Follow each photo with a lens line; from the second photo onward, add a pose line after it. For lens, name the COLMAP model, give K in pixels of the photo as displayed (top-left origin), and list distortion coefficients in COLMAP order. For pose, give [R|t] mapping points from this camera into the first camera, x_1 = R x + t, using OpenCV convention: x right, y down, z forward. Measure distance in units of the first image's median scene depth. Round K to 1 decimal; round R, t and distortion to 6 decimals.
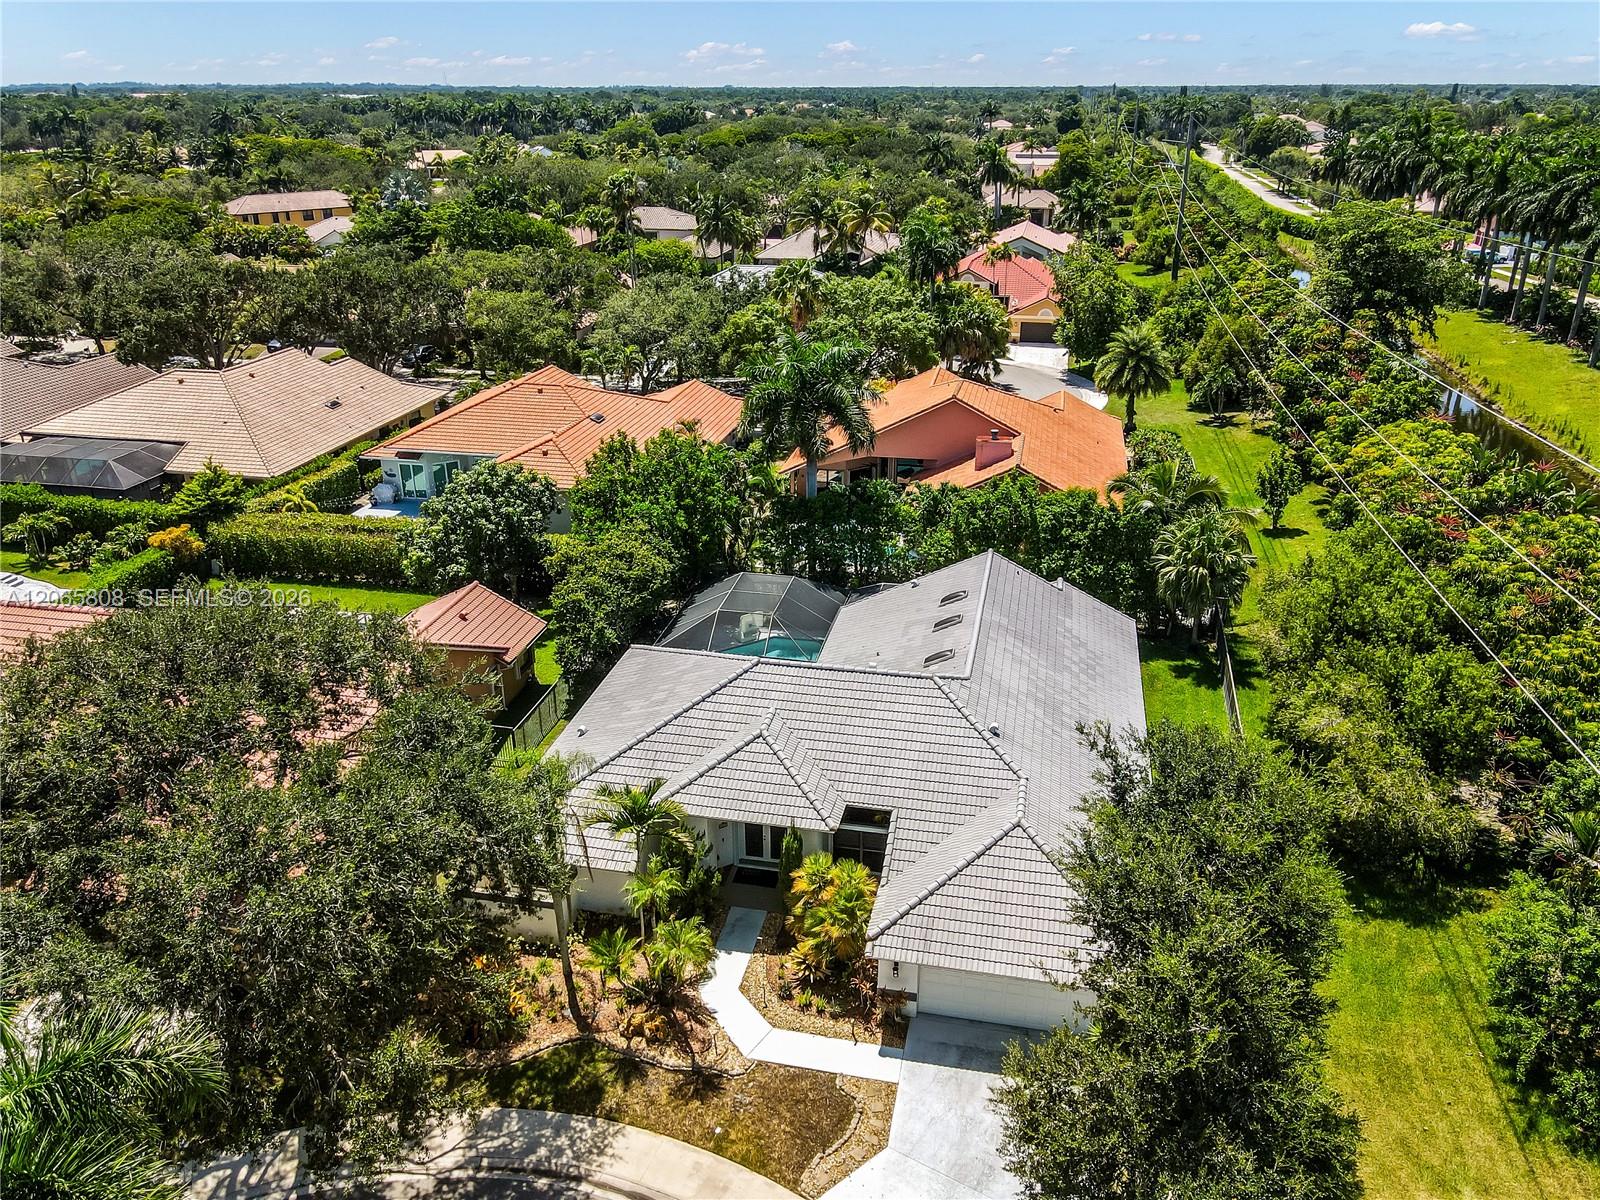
lens RADIAL K [[1165.5, 0, 809.0], [0, 1165.5, 603.2], [0, 0, 1]] dist [0.017033, 0.005239]
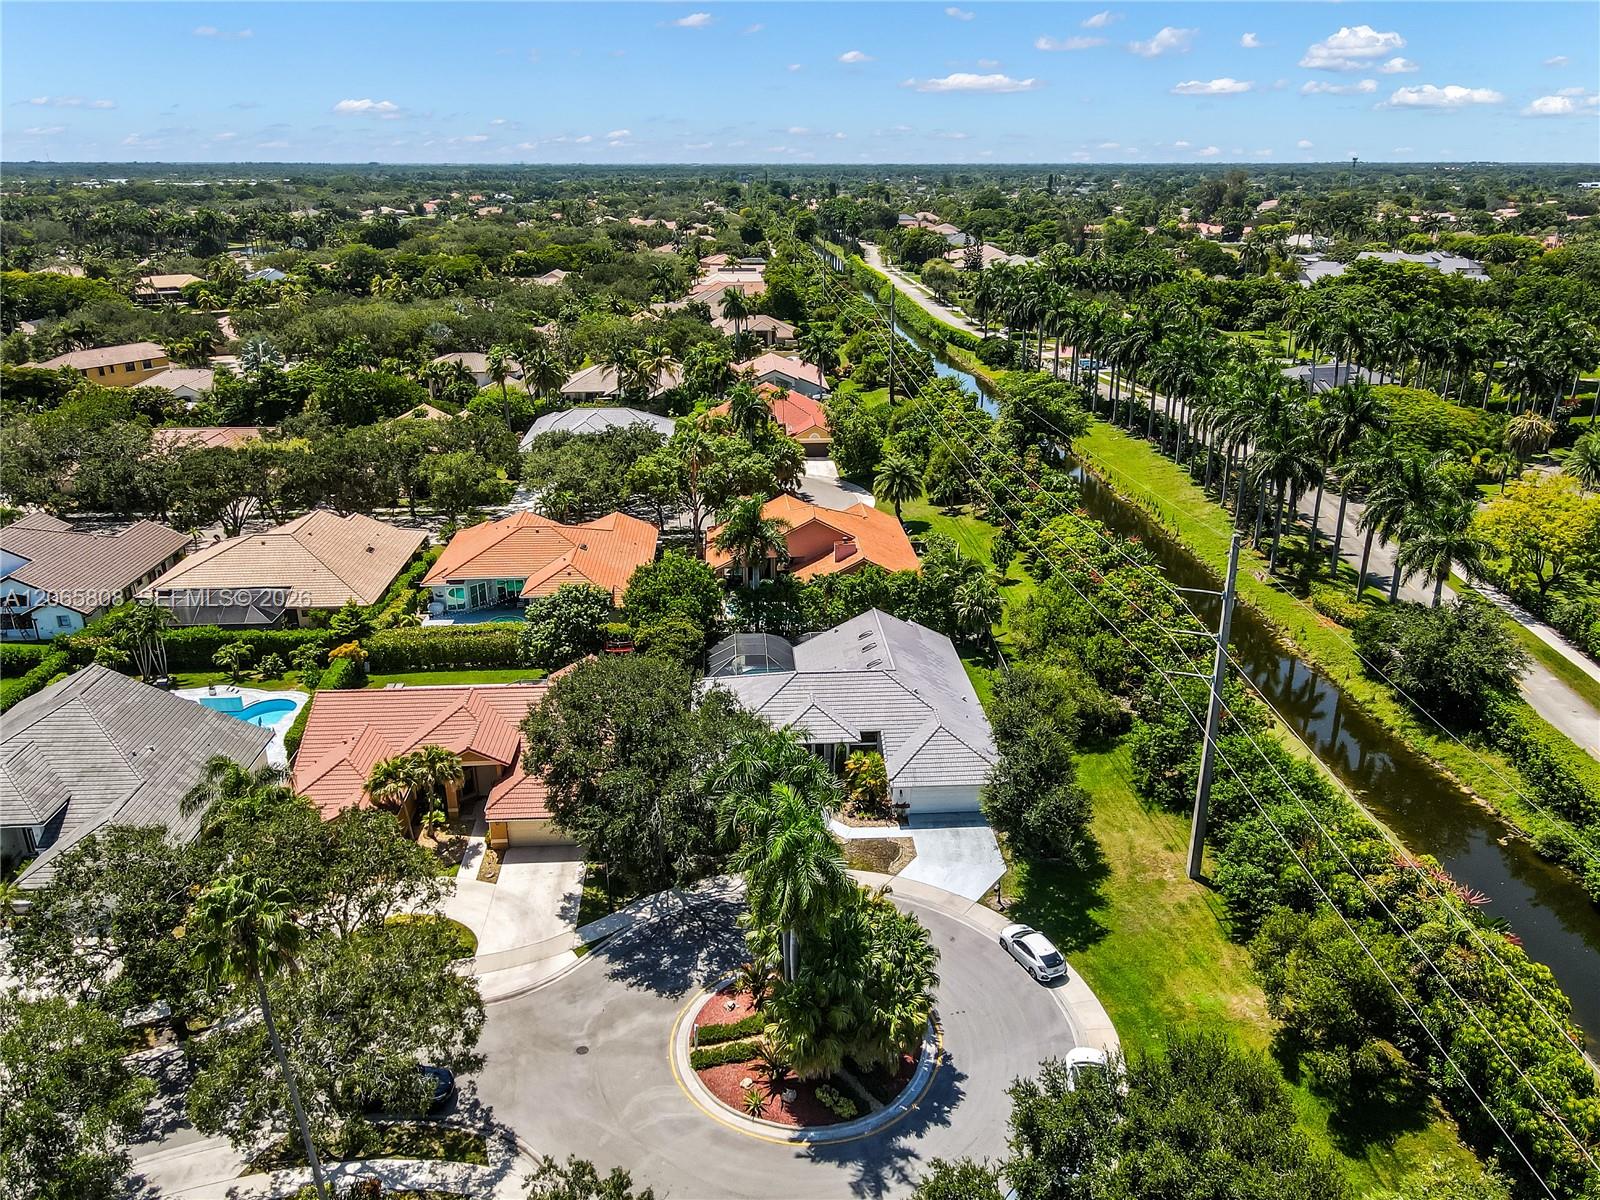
lens RADIAL K [[1168.8, 0, 800.0], [0, 1168.8, 600.0], [0, 0, 1]] dist [0.008235, 0.003954]
pose [[0.964021, -0.091881, 0.249442, -0.405970], [0.106054, 0.993388, -0.043956, 0.010282], [-0.243754, 0.068829, 0.967392, -0.742214]]
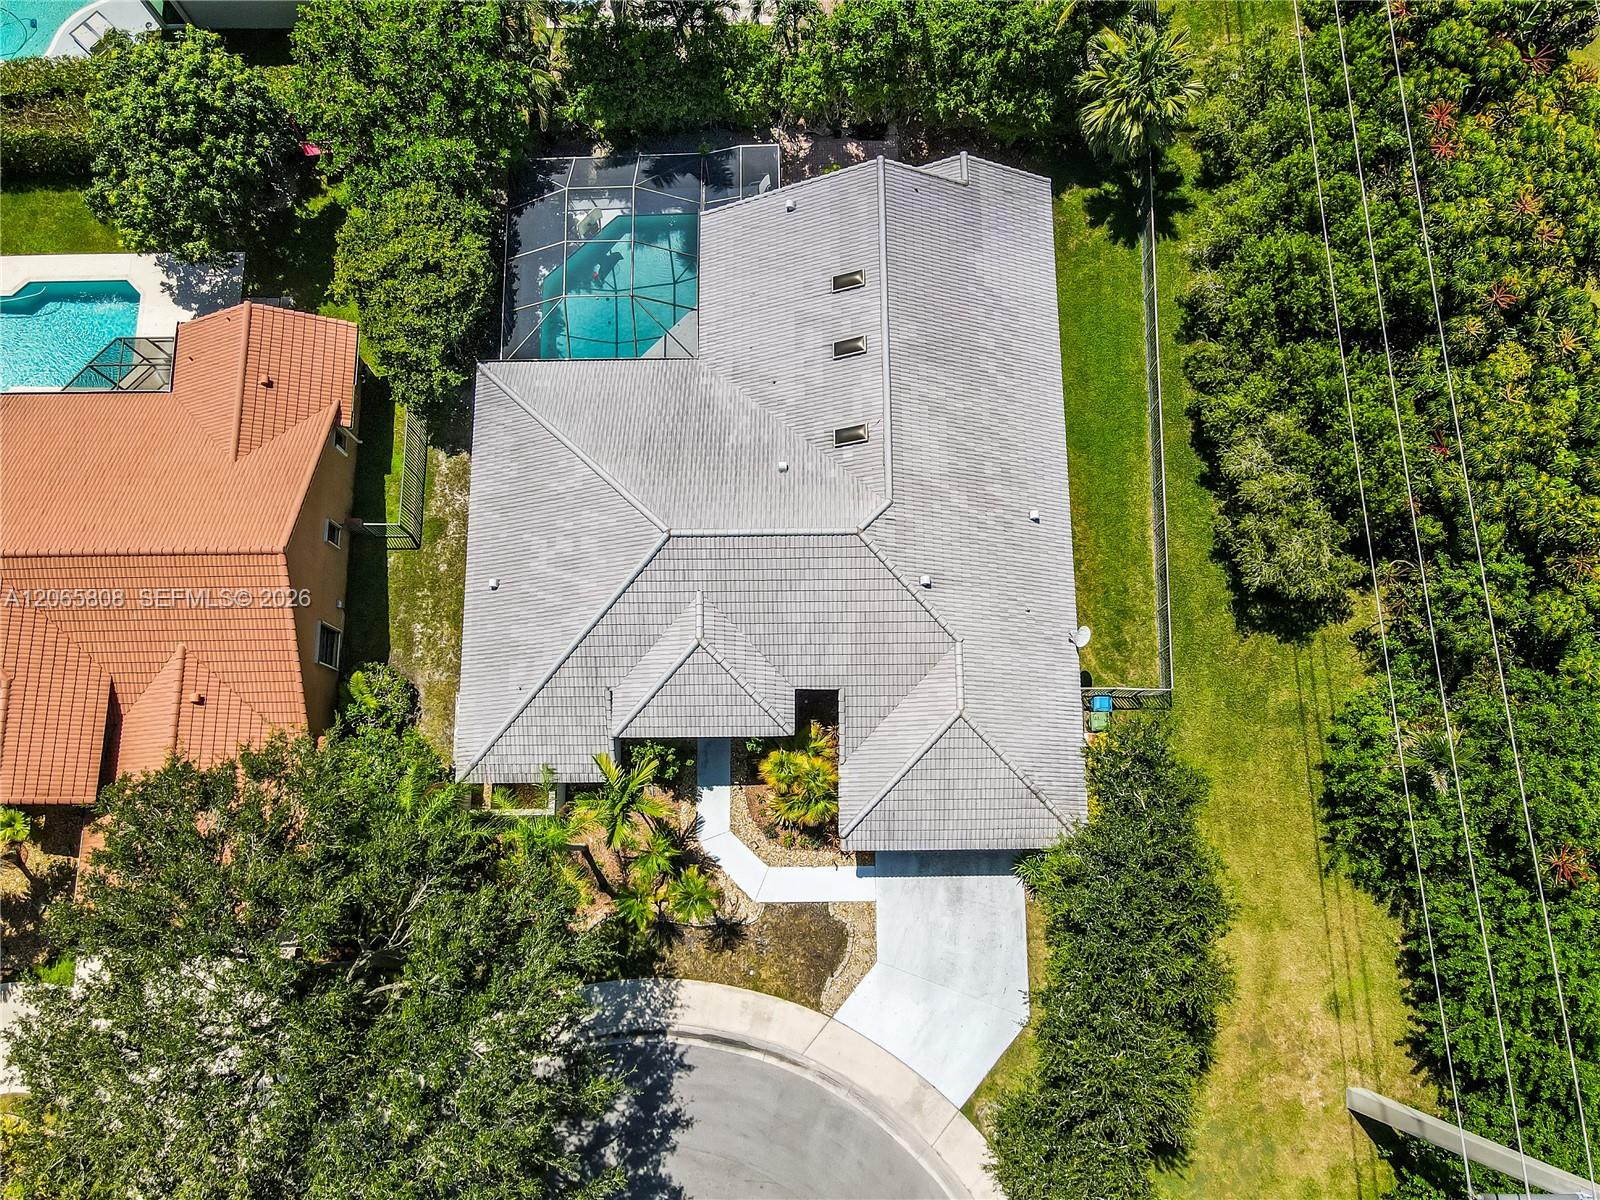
lens RADIAL K [[1168.8, 0, 800.0], [0, 1168.8, 600.0], [0, 0, 1]] dist [0.008235, 0.003954]
pose [[0.977035, -0.210441, 0.033424, 0.012412], [0.099639, 0.589876, 0.801323, -0.498072], [-0.188347, -0.779591, 0.597297, 0.297033]]
